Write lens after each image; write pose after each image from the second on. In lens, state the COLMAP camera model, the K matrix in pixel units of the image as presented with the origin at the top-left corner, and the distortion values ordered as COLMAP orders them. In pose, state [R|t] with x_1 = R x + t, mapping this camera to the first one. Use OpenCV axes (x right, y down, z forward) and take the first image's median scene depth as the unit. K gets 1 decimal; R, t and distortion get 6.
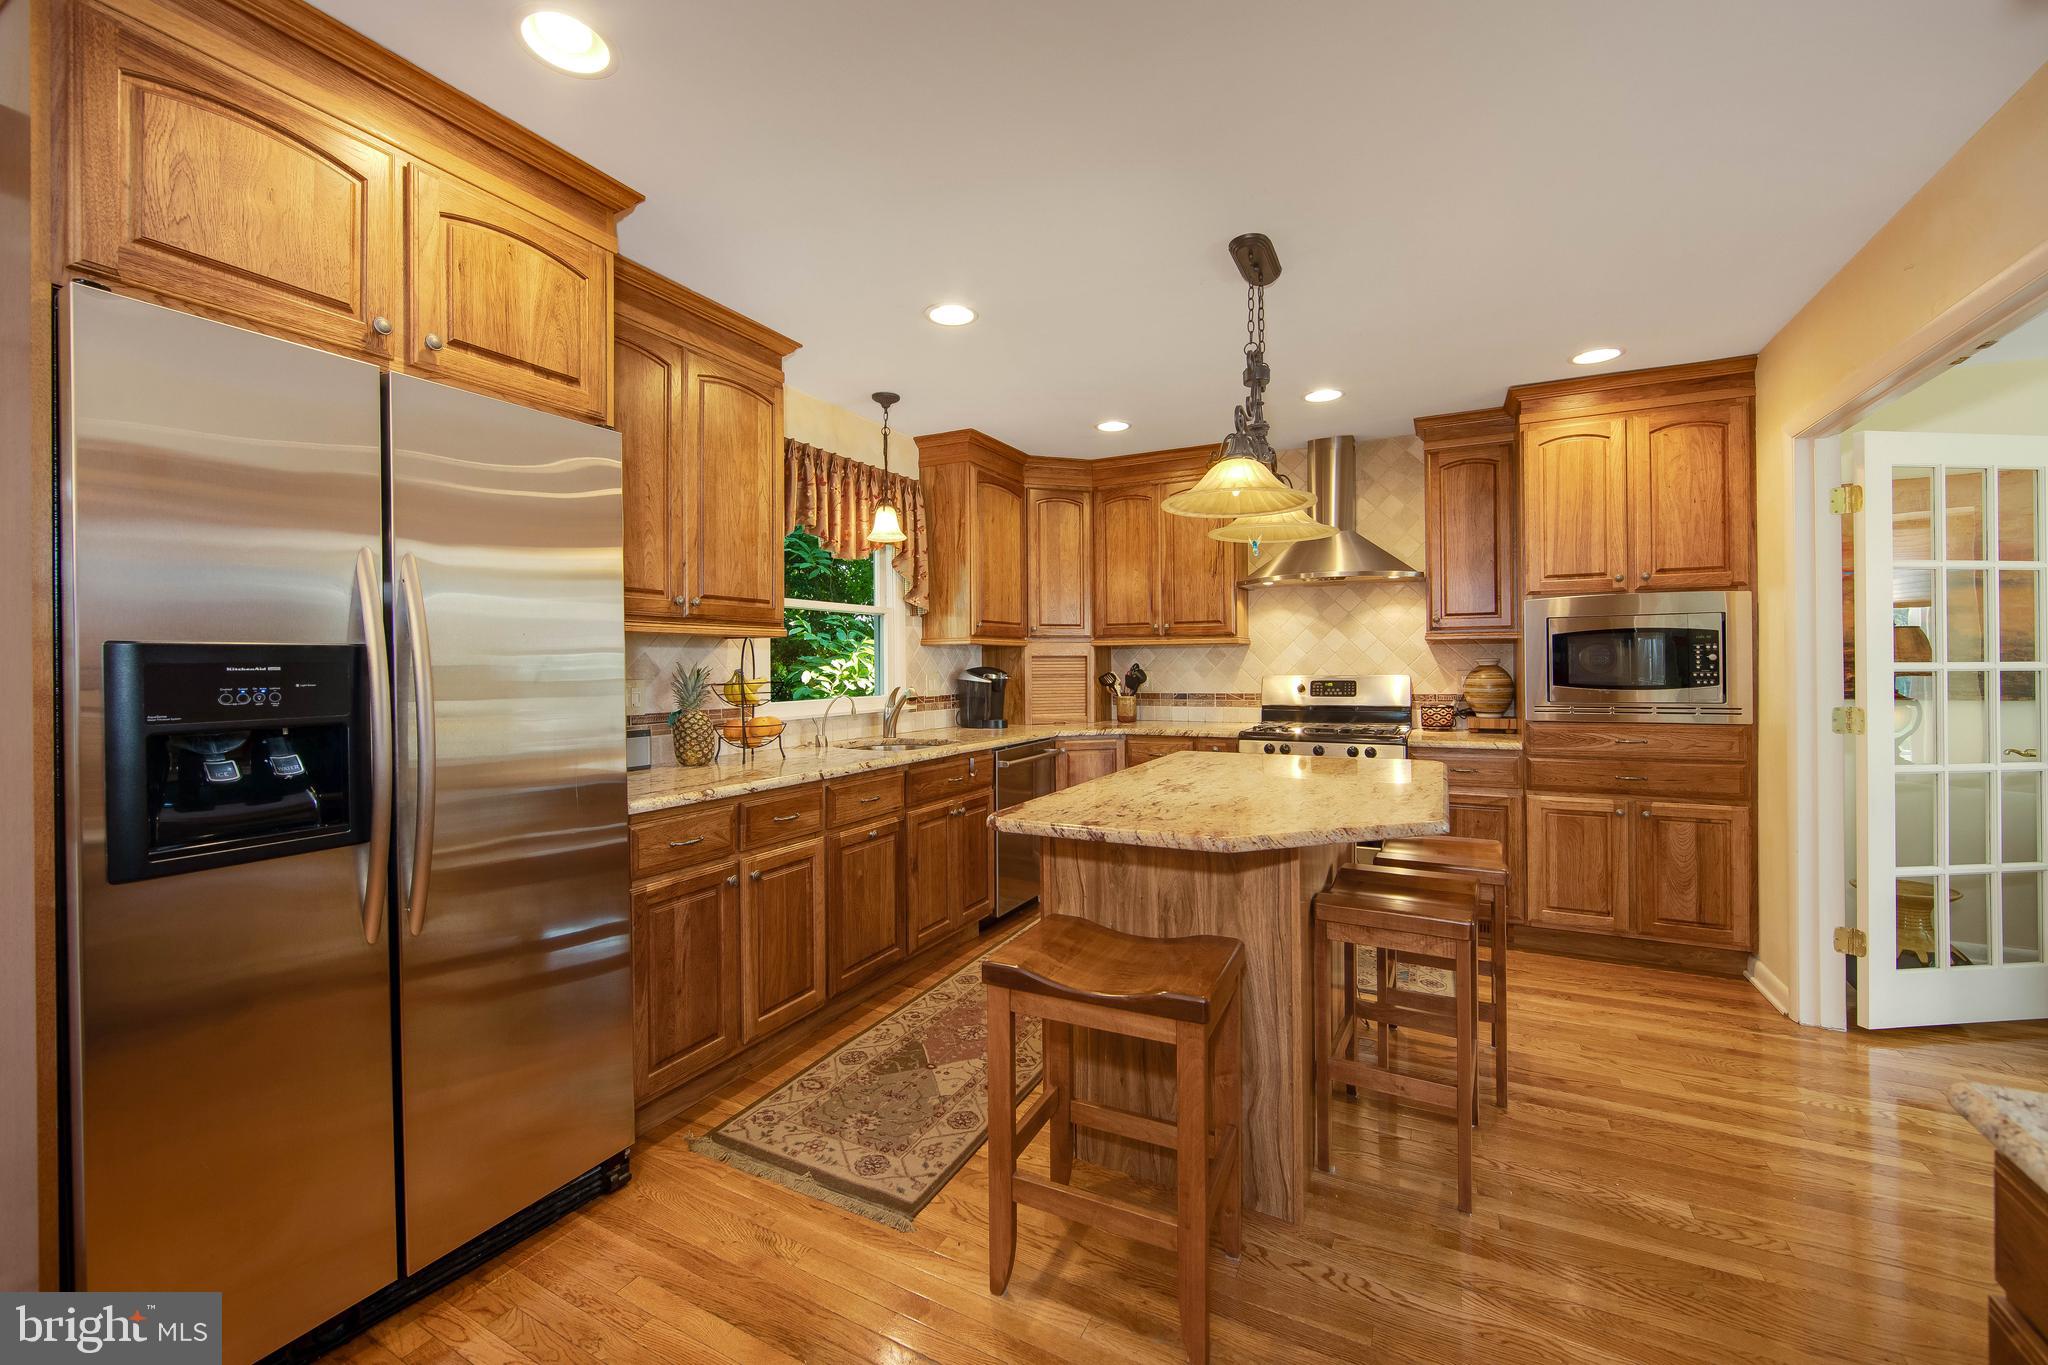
lens RADIAL K [[810.2, 0, 1022.1], [0, 810.2, 664.7], [0, 0, 1]] dist [-0.014546, 0.000491]
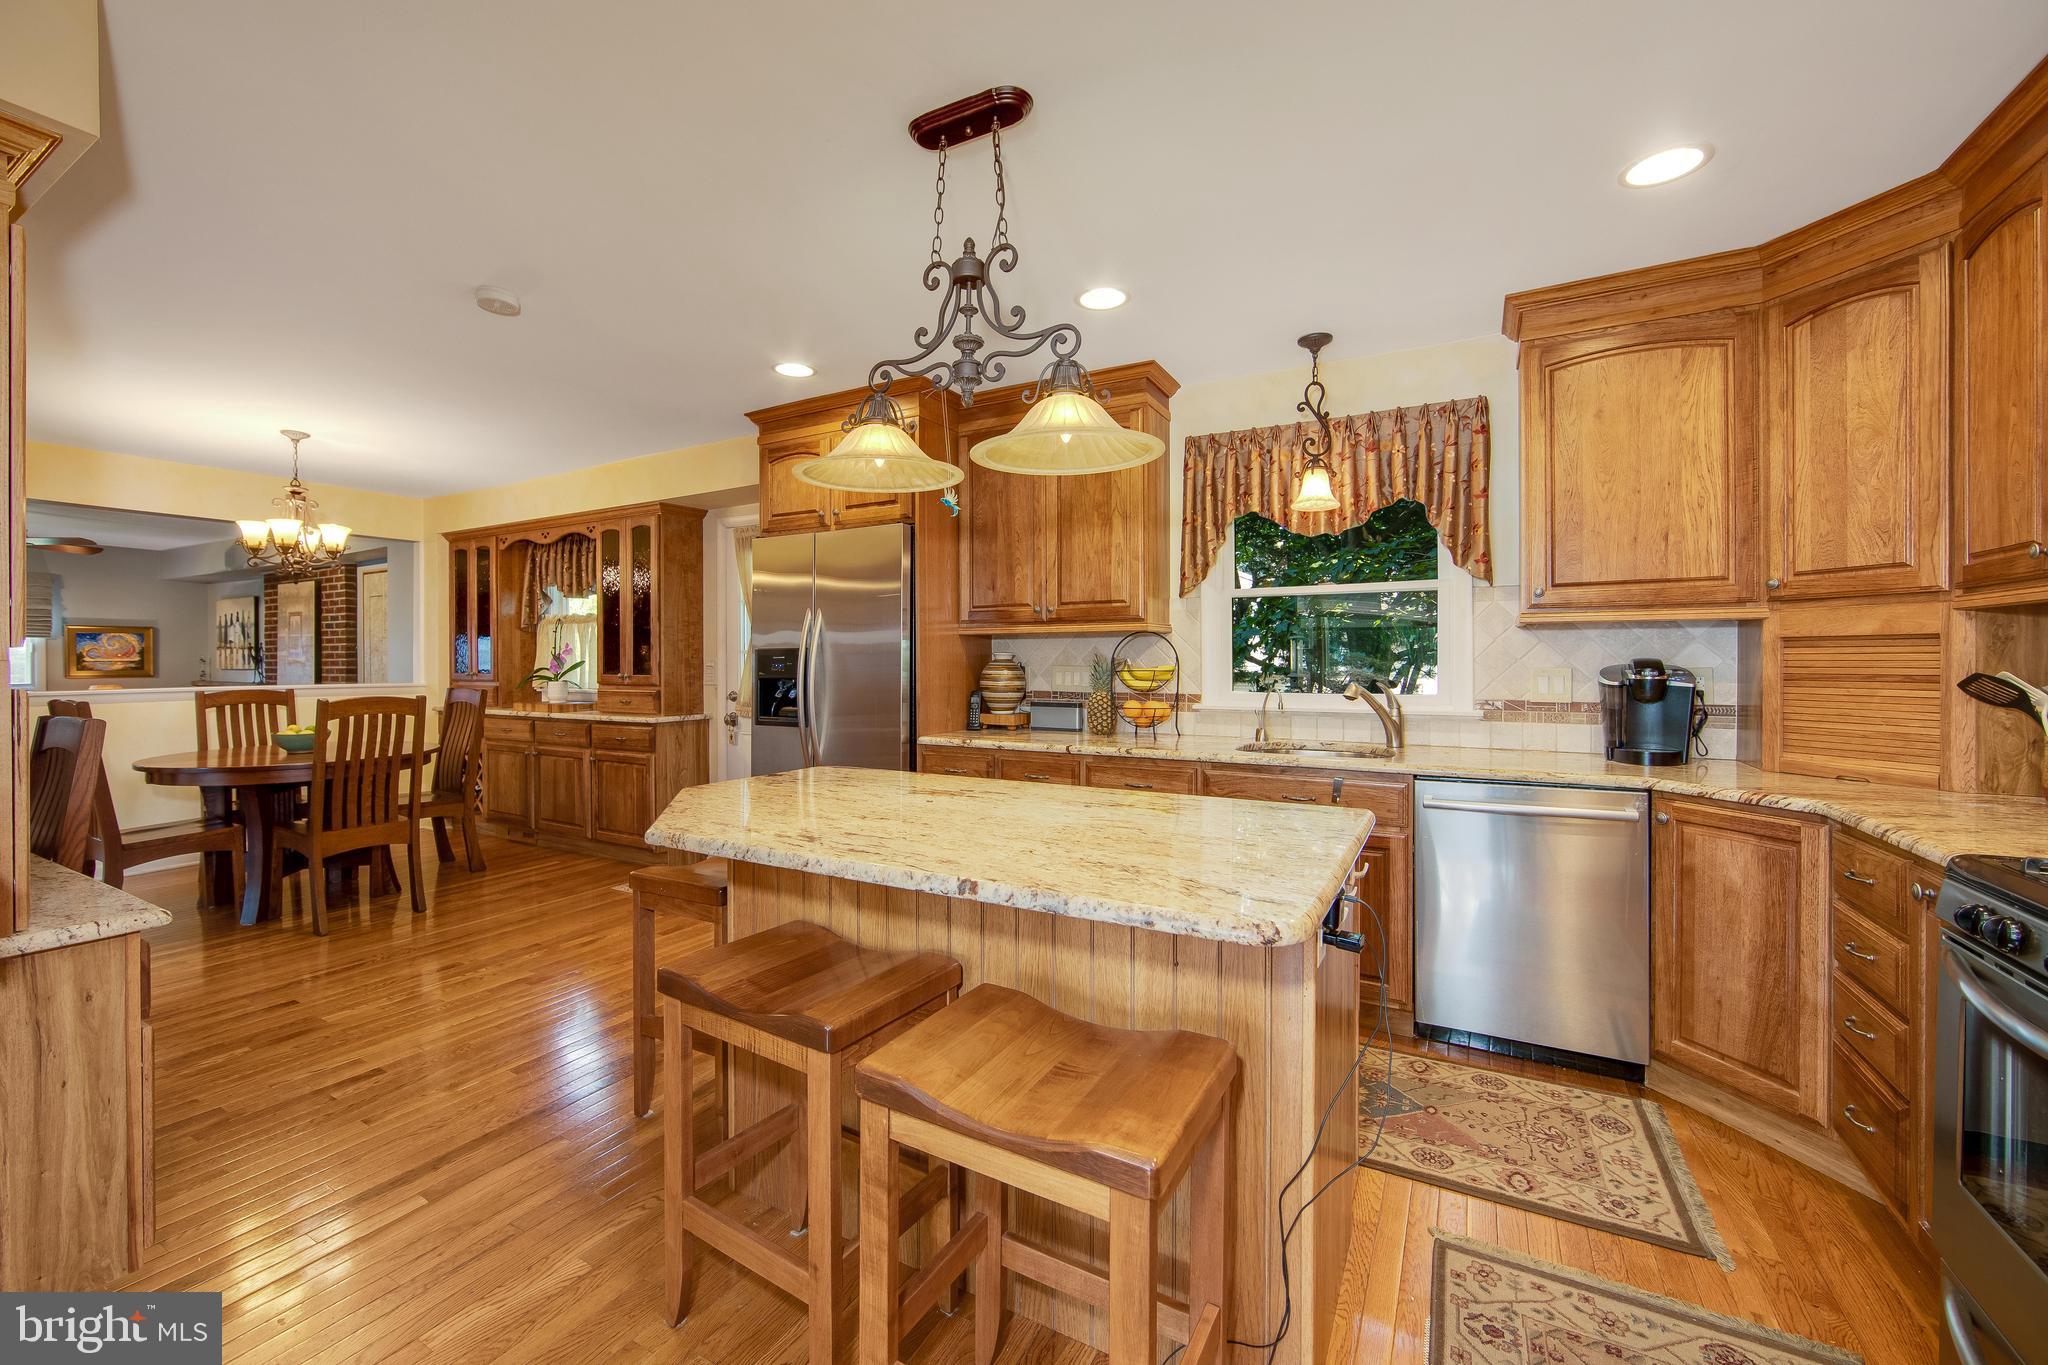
lens RADIAL K [[810.2, 0, 1022.1], [0, 810.2, 664.7], [0, 0, 1]] dist [-0.014546, 0.000491]
pose [[-0.025973, 0.010359, -0.999609, 0.821572], [0.001562, 0.999946, 0.010322, 0.001288], [0.999661, -0.001294, -0.025988, 0.854988]]
